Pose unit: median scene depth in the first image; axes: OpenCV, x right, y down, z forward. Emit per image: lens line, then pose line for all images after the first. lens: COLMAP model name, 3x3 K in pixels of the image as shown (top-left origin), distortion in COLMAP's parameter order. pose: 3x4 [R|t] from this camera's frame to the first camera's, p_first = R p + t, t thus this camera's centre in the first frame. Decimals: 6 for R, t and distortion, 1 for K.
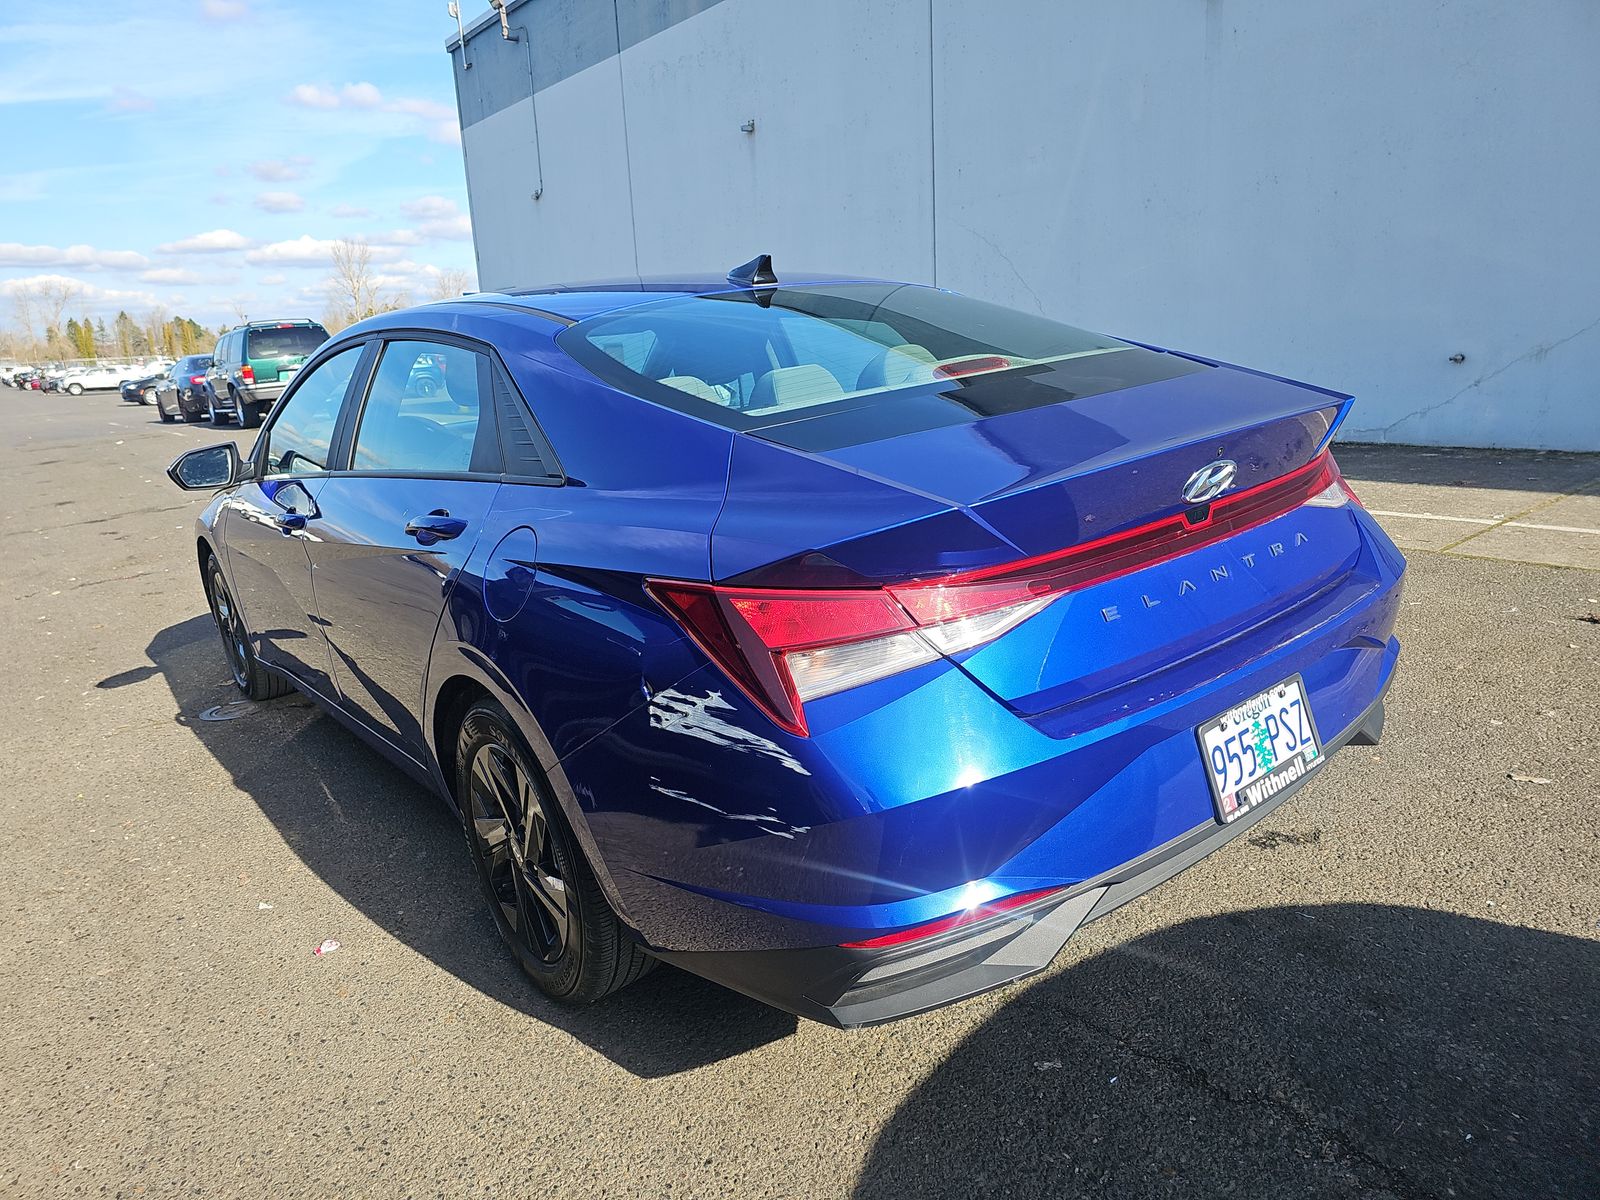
lens RADIAL K [[1048.9, 0, 803.4], [0, 1048.9, 590.5], [0, 0, 1]] dist [0.051572, -0.040501]
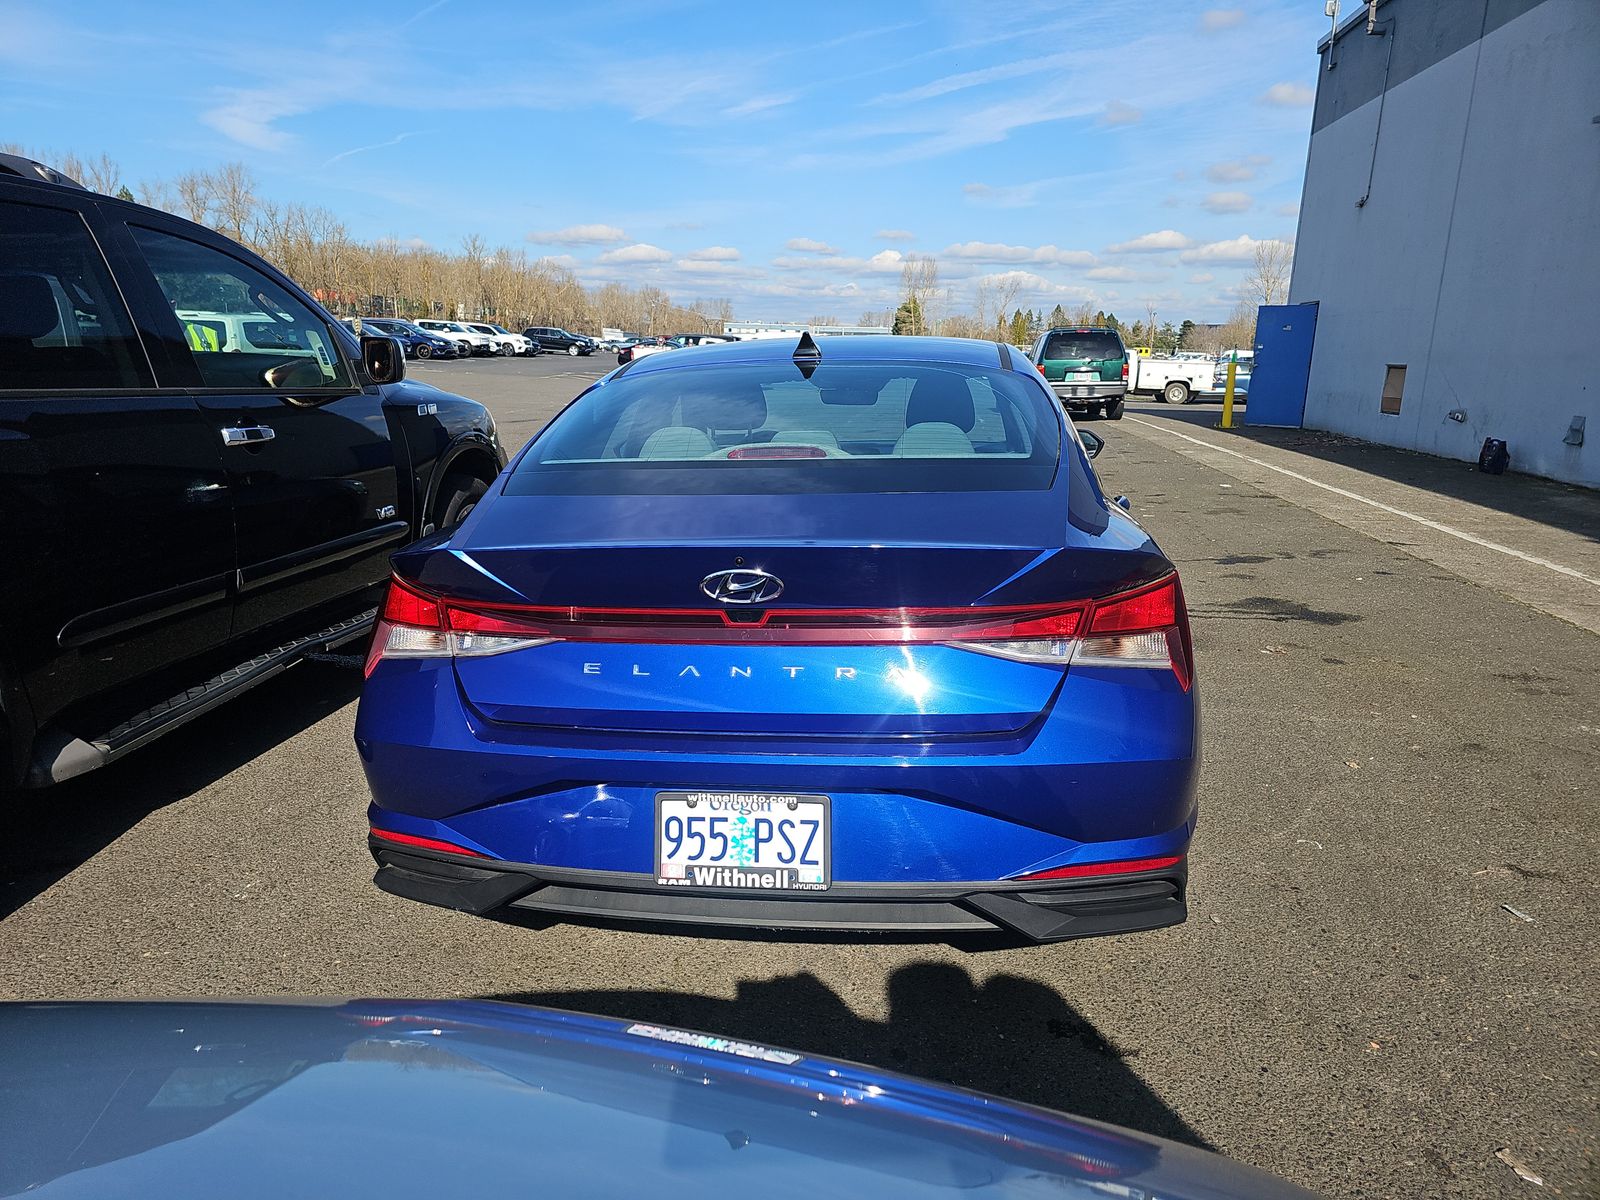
lens RADIAL K [[1067.8, 0, 800.0], [0, 1067.8, 600.0], [0, 0, 1]] dist [0.057062, -0.049805]
pose [[0.694839, 0.233237, -0.680294, 0.122803], [-0.230254, 0.968304, 0.096804, -0.021847], [0.681309, 0.089377, 0.726519, 0.025751]]
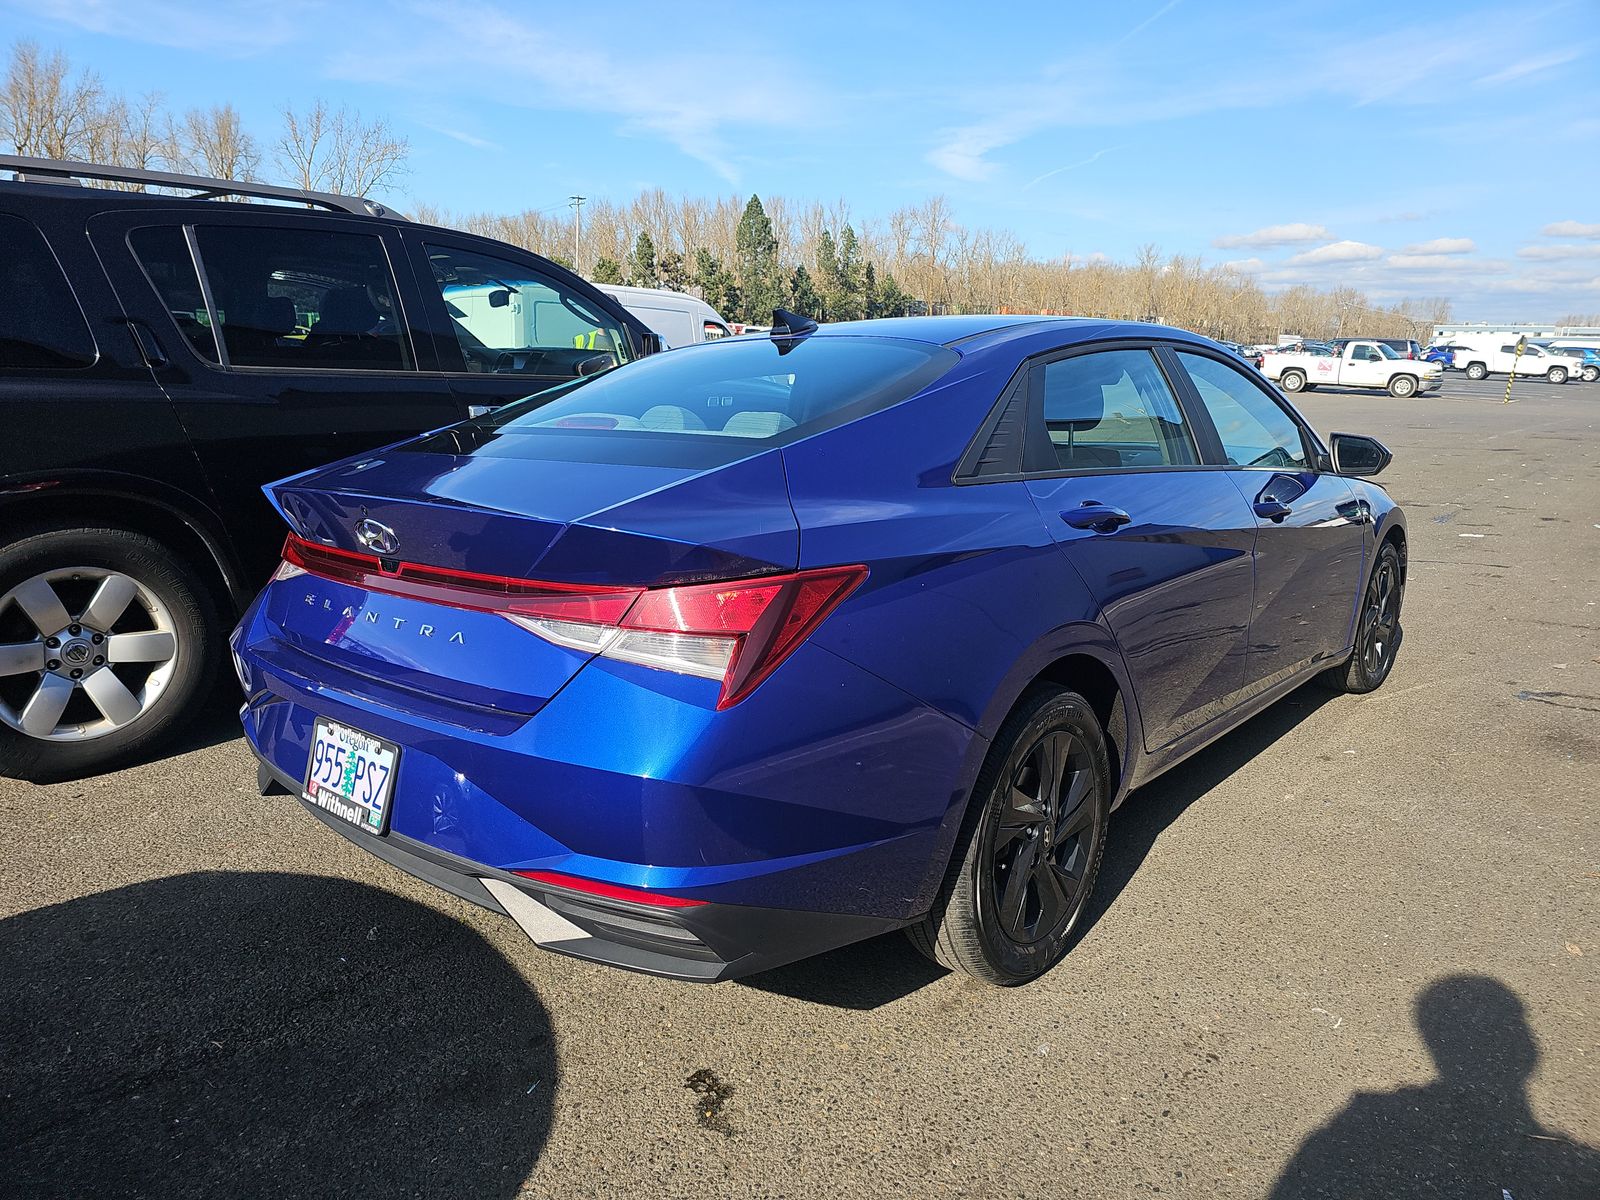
lens RADIAL K [[1067.8, 0, 800.0], [0, 1067.8, 600.0], [0, 0, 1]] dist [0.057062, -0.049805]
pose [[0.178676, 0.284307, -0.941937, 0.165572], [-0.259836, 0.936990, 0.233525, -0.044842], [0.948978, 0.203024, 0.241291, 0.122237]]
